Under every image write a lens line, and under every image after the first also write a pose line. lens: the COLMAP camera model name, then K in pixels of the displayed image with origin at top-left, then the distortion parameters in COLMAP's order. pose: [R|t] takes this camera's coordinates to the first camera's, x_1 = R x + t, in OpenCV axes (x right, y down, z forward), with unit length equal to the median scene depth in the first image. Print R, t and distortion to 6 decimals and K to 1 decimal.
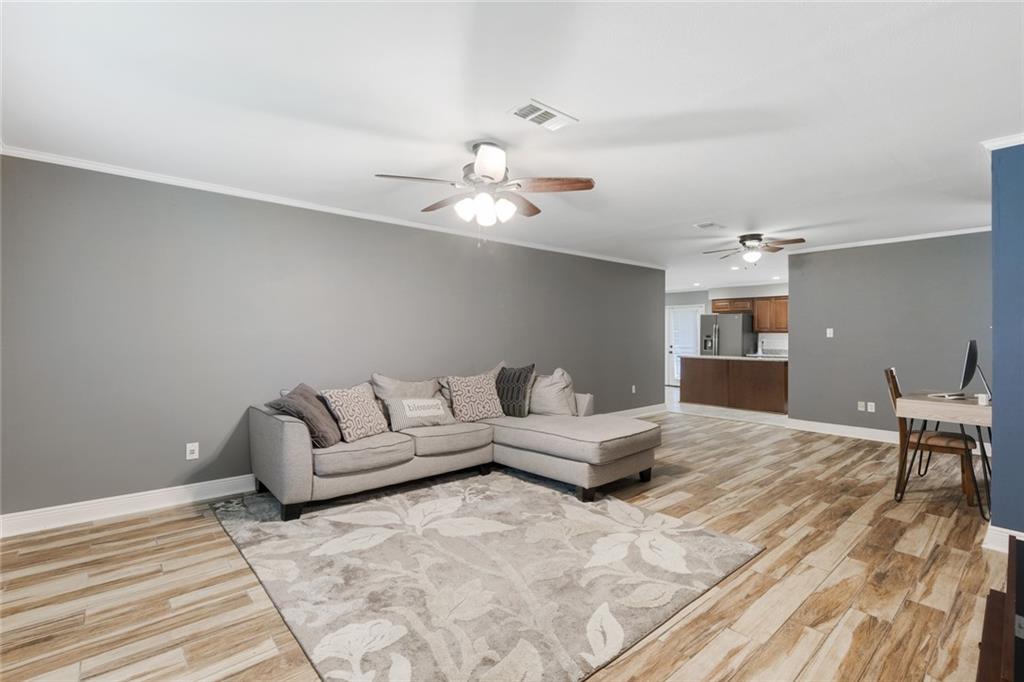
lens RADIAL K [[472.4, 0, 505.9], [0, 472.4, 342.8], [0, 0, 1]] dist [0.001086, 0.000234]
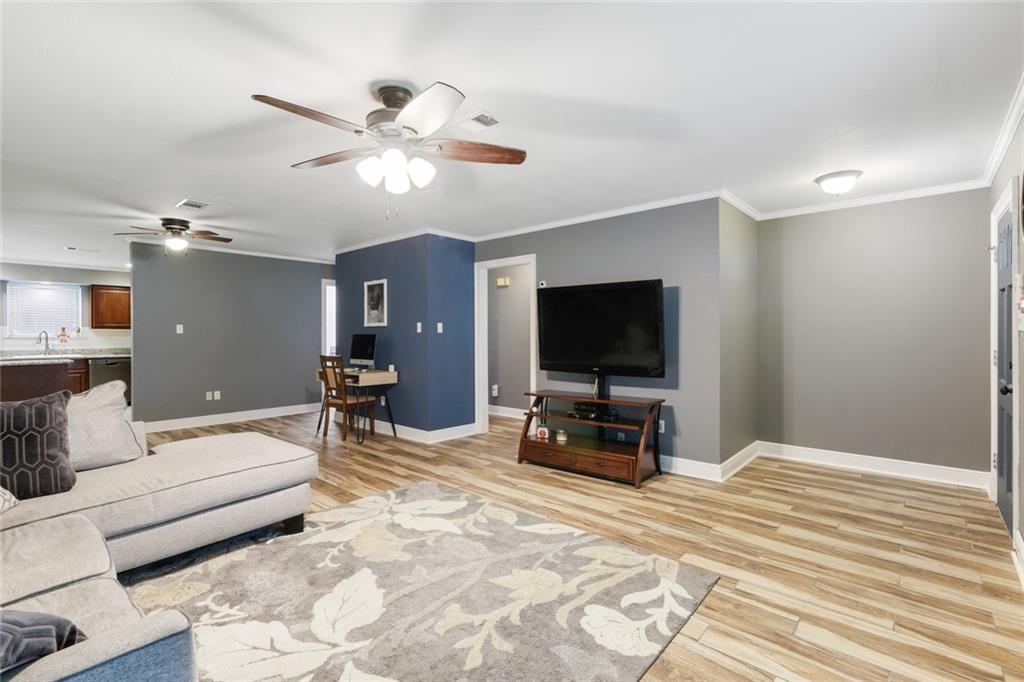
lens RADIAL K [[472.7, 0, 509.4], [0, 472.7, 331.8], [0, 0, 1]] dist [-0.000299, -0.000120]
pose [[-0.147804, 0.000416, 0.989017, -0.692332], [0.016973, 0.999854, 0.002116, -0.008496], [-0.988871, 0.017099, -0.147790, 0.740473]]
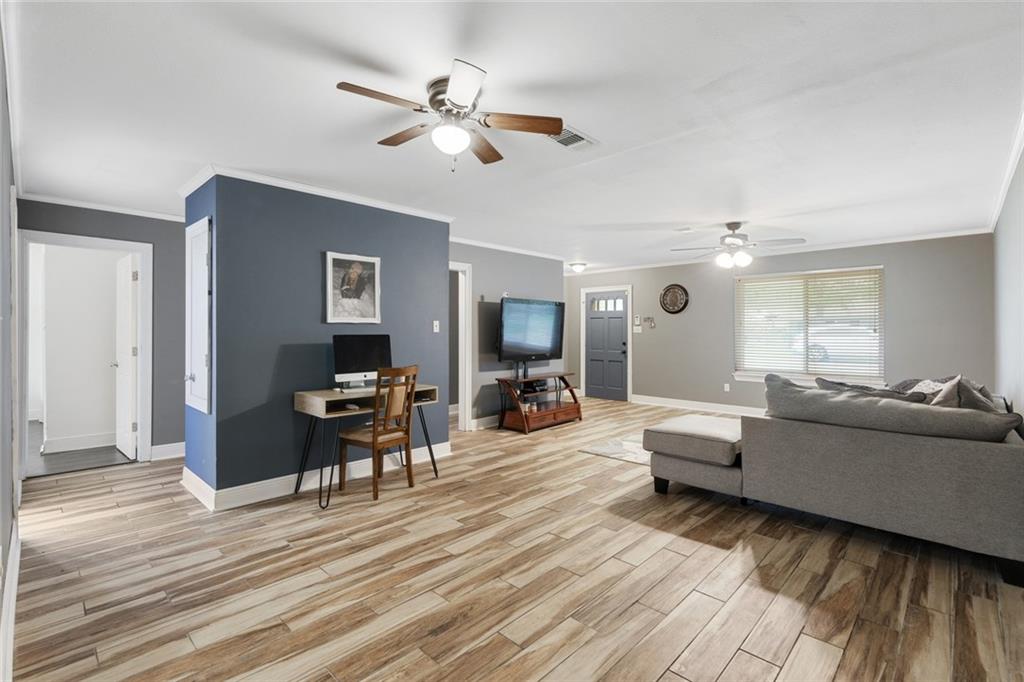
lens RADIAL K [[472.7, 0, 509.4], [0, 472.7, 331.8], [0, 0, 1]] dist [-0.000299, -0.000120]
pose [[-0.995017, -0.001663, -0.099692, 0.759066], [-0.002711, 0.999942, 0.010380, -0.023218], [0.099669, 0.010599, -0.994964, 2.105829]]
